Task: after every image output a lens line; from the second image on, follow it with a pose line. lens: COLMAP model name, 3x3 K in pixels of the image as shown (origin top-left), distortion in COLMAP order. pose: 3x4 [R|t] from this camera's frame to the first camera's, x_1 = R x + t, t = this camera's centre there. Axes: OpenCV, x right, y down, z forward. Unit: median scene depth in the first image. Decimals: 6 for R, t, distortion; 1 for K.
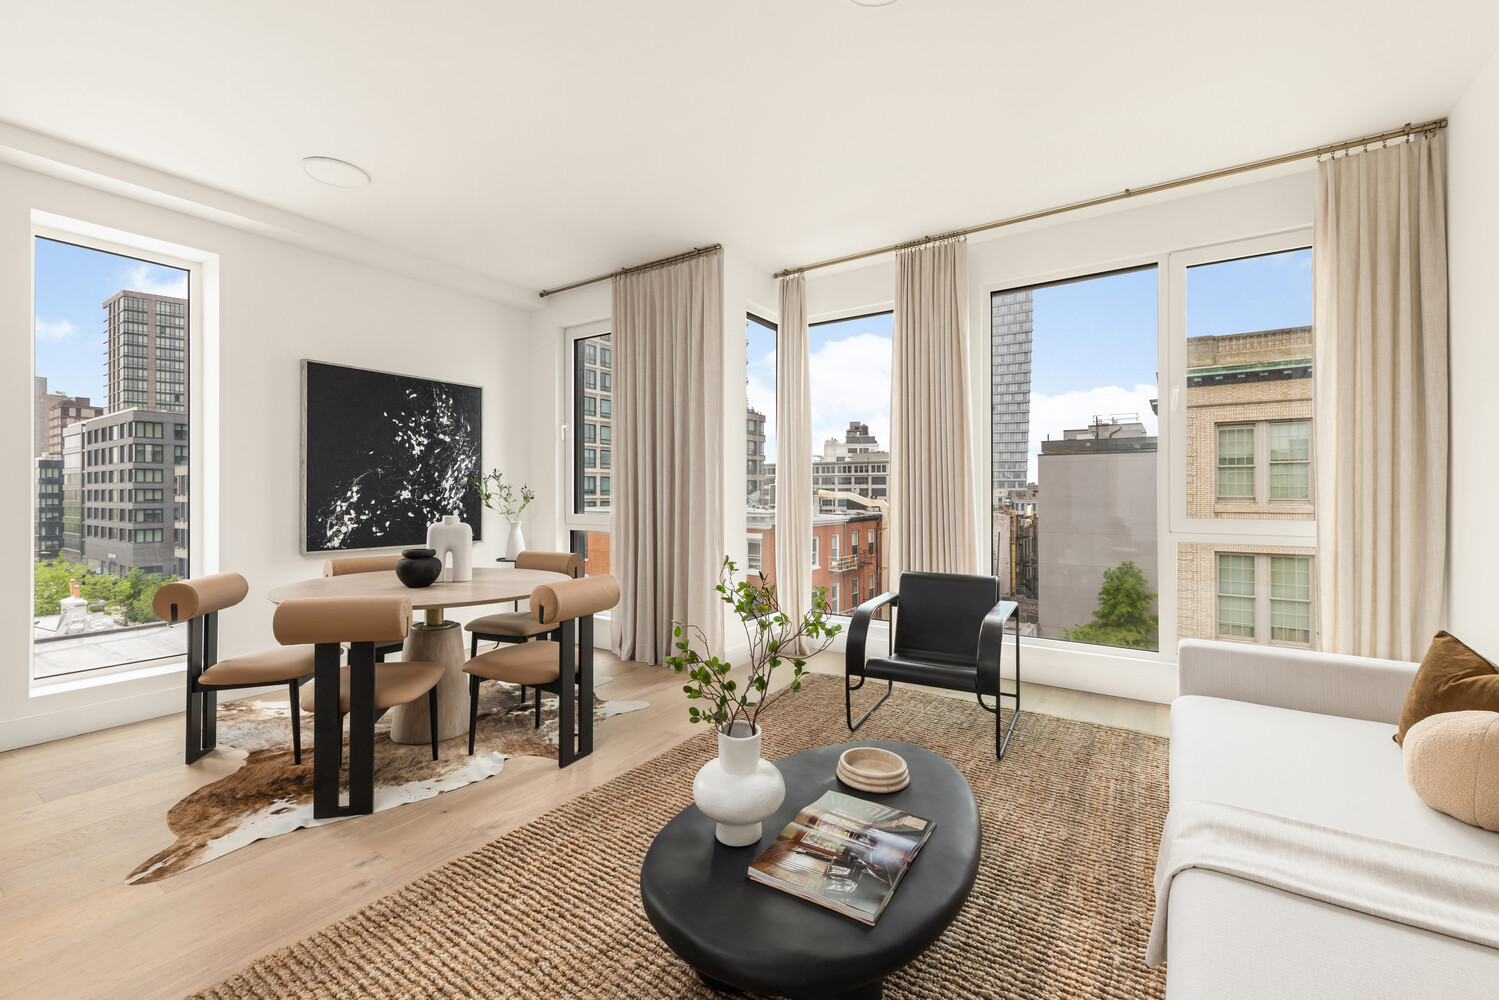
lens RADIAL K [[629.8, 0, 749.8], [0, 629.8, 492.6], [0, 0, 1]] dist [0.000789, -0.000724]
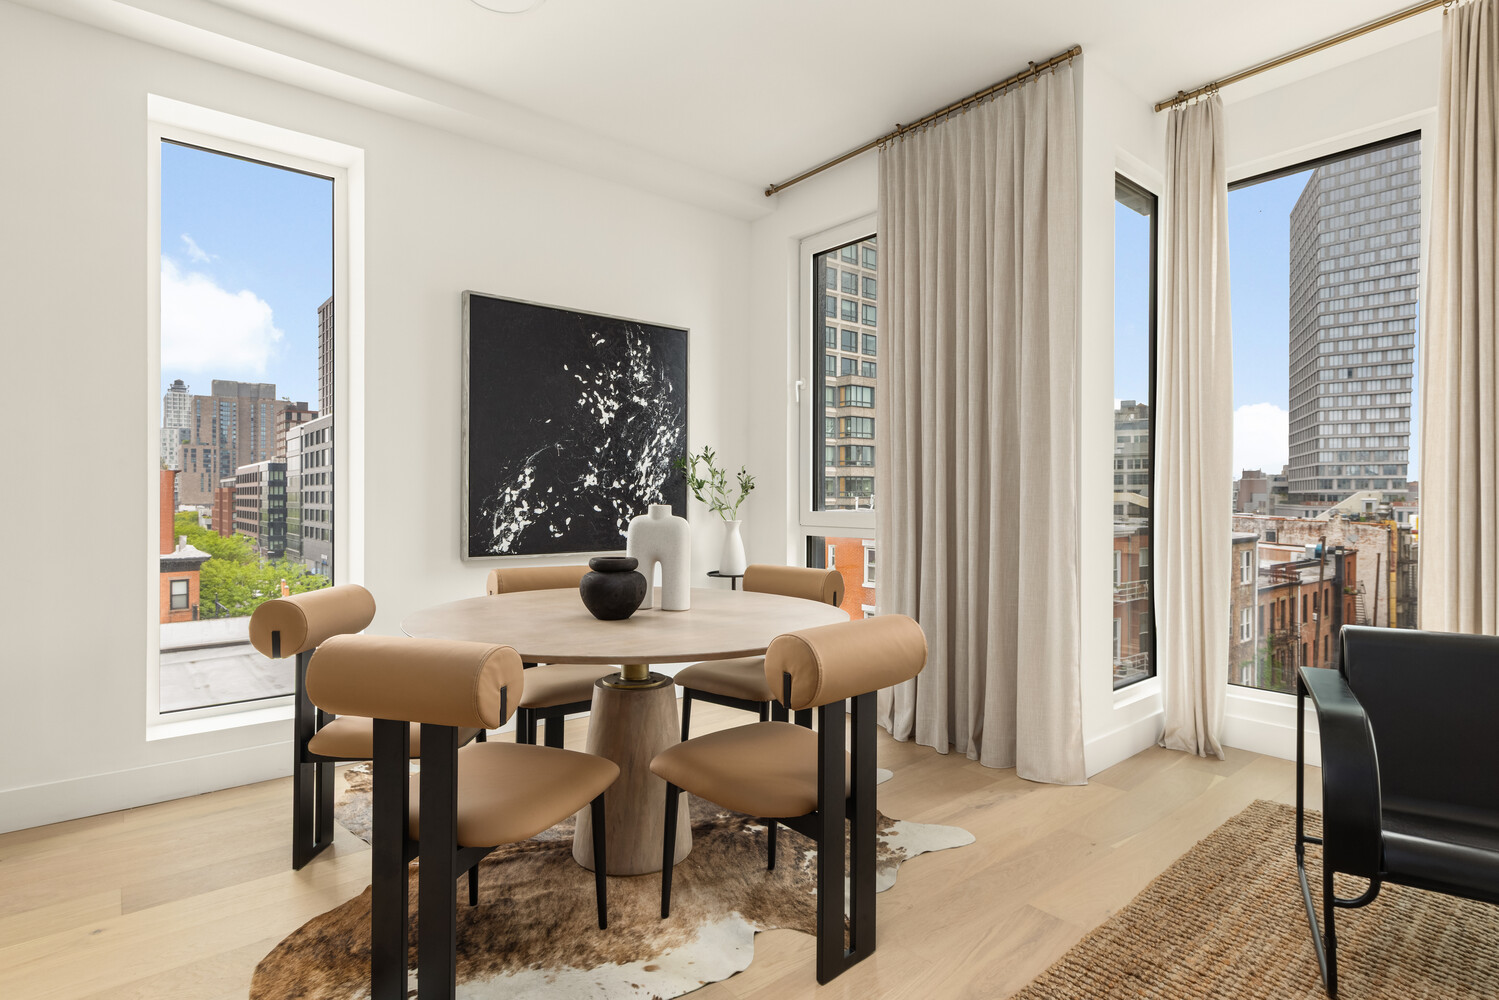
lens RADIAL K [[771.0, 0, 752.4], [0, 771.0, 495.8], [0, 0, 1]] dist [-0.001159, 0.000211]
pose [[0.959624, 0.002221, -0.281278, -0.124422], [-0.002159, 0.999998, 0.000531, 0.019704], [0.281279, 0.000098, 0.959626, 0.212445]]
